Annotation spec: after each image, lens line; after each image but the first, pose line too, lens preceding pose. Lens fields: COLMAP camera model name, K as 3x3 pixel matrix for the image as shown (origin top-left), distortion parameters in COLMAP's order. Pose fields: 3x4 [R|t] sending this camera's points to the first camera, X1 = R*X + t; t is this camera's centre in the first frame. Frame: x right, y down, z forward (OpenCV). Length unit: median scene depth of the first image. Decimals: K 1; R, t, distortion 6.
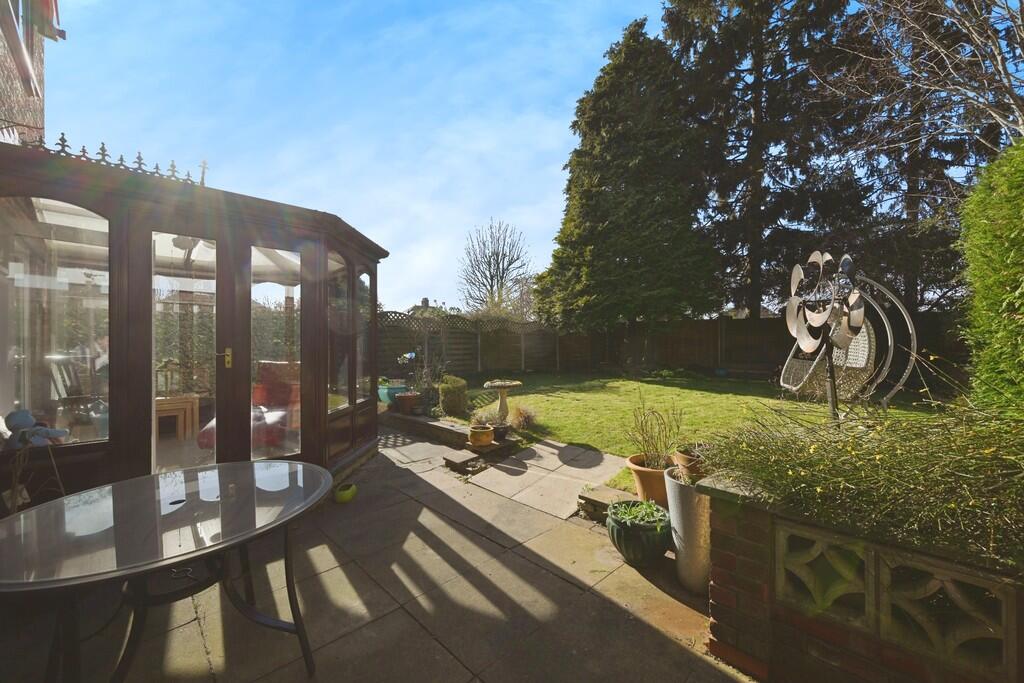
lens RADIAL K [[401.5, 0, 516.3], [0, 401.5, 345.0], [0, 0, 1]] dist [-0.000245, -0.000026]
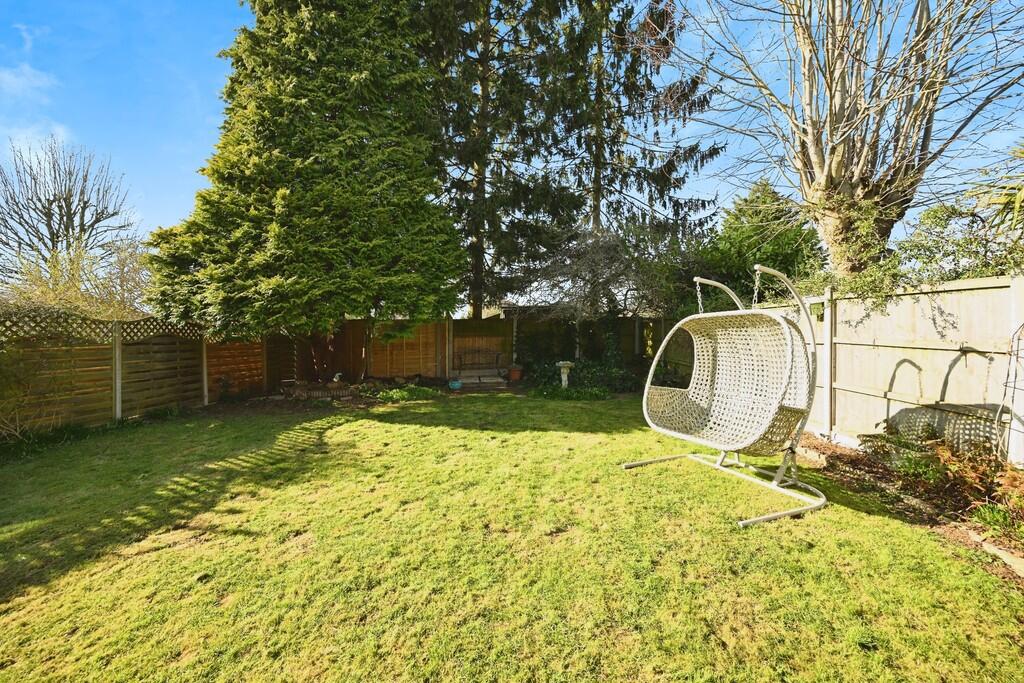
lens RADIAL K [[413.1, 0, 511.2], [0, 413.1, 324.9], [0, 0, 1]] dist [0.002395, 0.000290]
pose [[0.723605, 0.008121, 0.690167, 0.014566], [0.019233, 0.999305, -0.031923, -0.026800], [-0.689946, 0.036374, 0.722946, 0.330642]]
